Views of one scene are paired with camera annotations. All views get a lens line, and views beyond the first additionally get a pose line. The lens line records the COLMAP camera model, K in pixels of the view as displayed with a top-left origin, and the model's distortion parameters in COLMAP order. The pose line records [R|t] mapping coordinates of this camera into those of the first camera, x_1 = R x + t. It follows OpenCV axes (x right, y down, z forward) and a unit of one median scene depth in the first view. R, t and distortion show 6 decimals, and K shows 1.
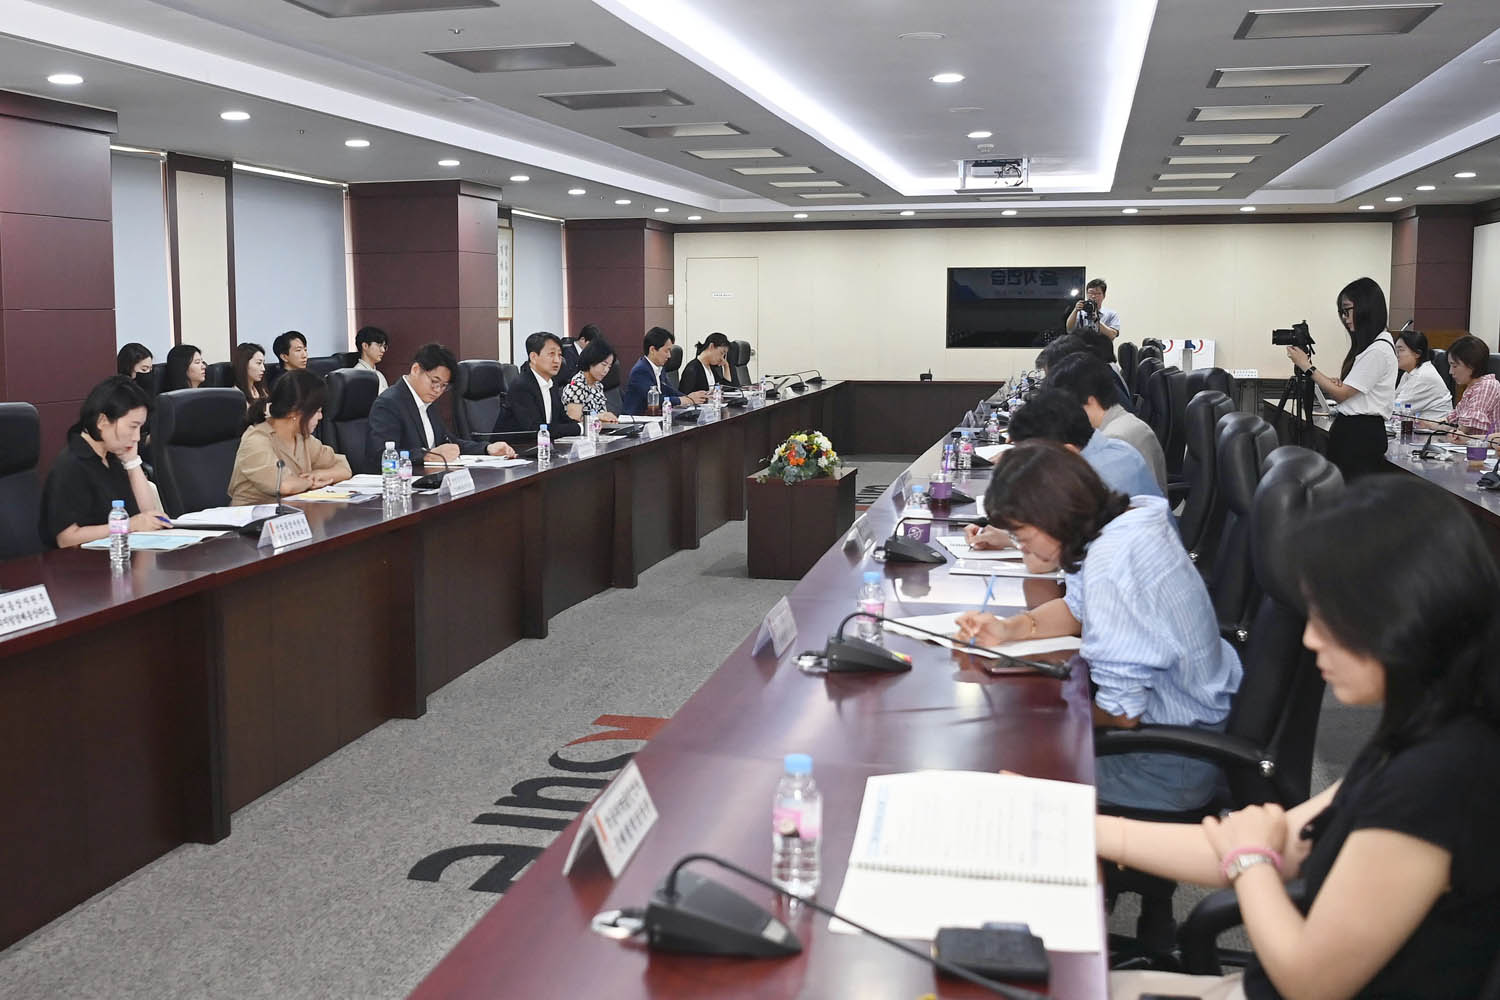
lens RADIAL K [[1406.6, 0, 750.0], [0, 1406.6, 500.0], [0, 0, 1]] dist [-0.084504, -0.000097]
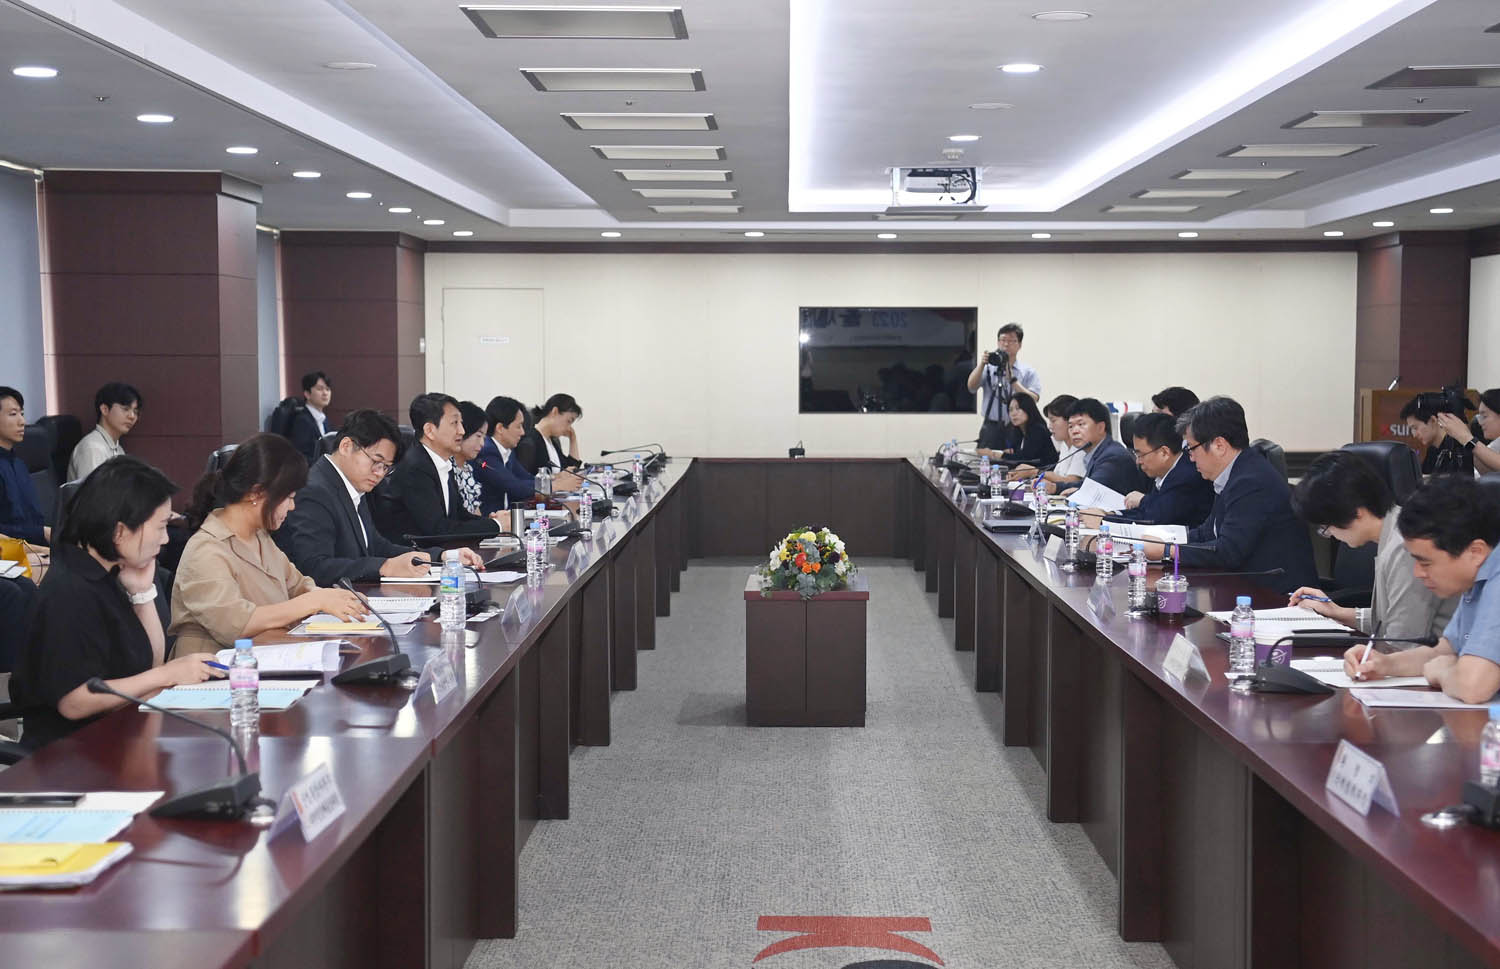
lens RADIAL K [[1950.4, 0, 750.0], [0, 1950.4, 484.5], [0, 0, 1]] dist [0.024000, 0.027717]
pose [[0.974816, -0.005980, 0.222929, -0.162282], [0.021509, 0.997501, -0.067296, -0.001756], [-0.221969, 0.070396, 0.972509, -0.002736]]
